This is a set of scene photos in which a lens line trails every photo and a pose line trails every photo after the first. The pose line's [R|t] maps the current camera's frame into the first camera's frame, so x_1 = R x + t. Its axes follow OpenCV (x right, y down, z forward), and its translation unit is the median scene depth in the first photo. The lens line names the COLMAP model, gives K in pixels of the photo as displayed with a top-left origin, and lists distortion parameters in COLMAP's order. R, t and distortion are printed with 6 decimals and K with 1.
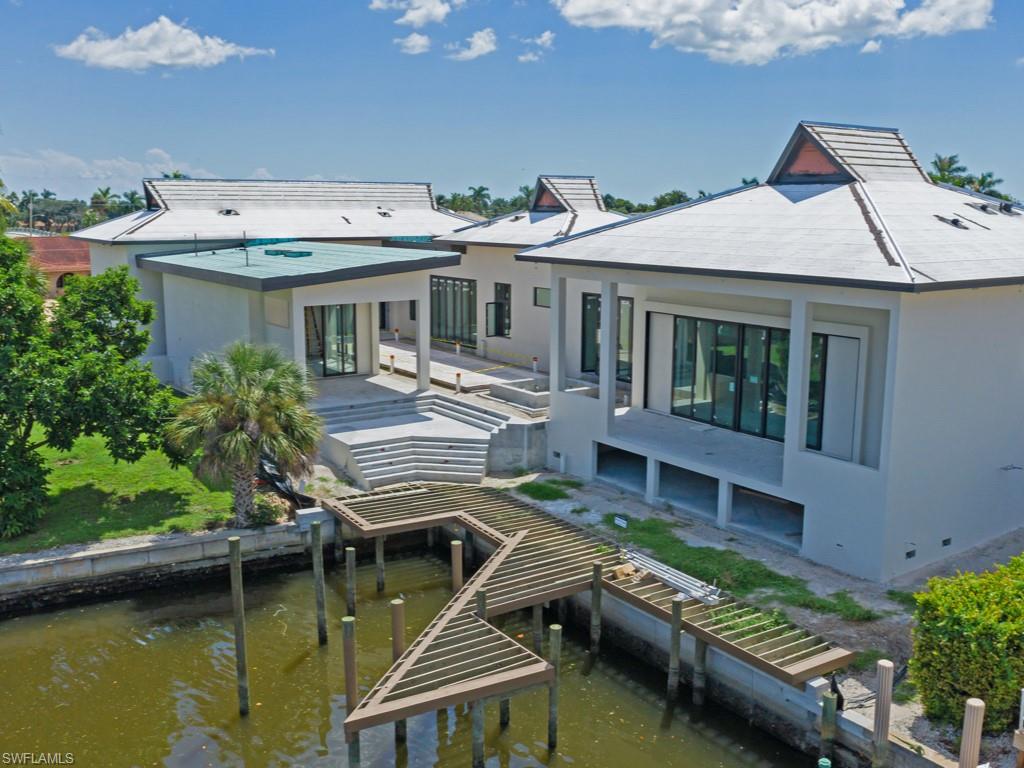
lens RADIAL K [[981.6, 0, 501.3], [0, 981.6, 396.7], [0, 0, 1]] dist [-0.028667, 0.000000]
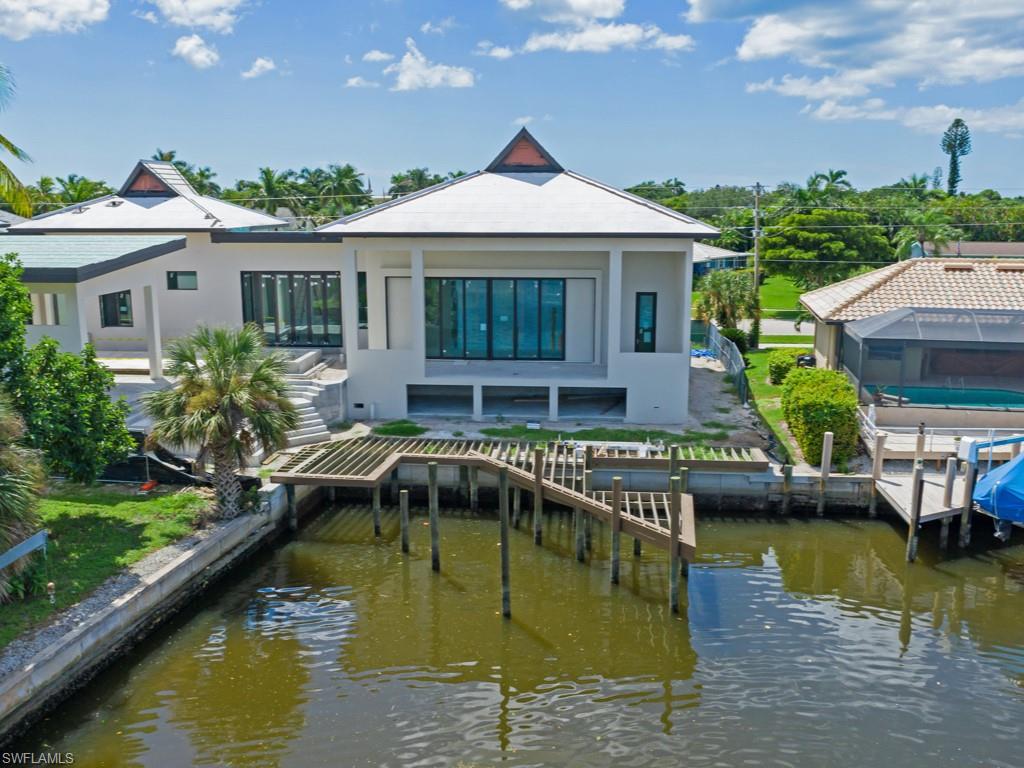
lens RADIAL K [[924.6, 0, 510.4], [0, 924.6, 418.2], [0, 0, 1]] dist [-0.033619, 0.009382]
pose [[0.626420, -0.179521, 0.758531, -0.780154], [0.148436, 0.982784, 0.110012, -0.022781], [-0.765222, 0.043680, 0.642283, 0.199244]]
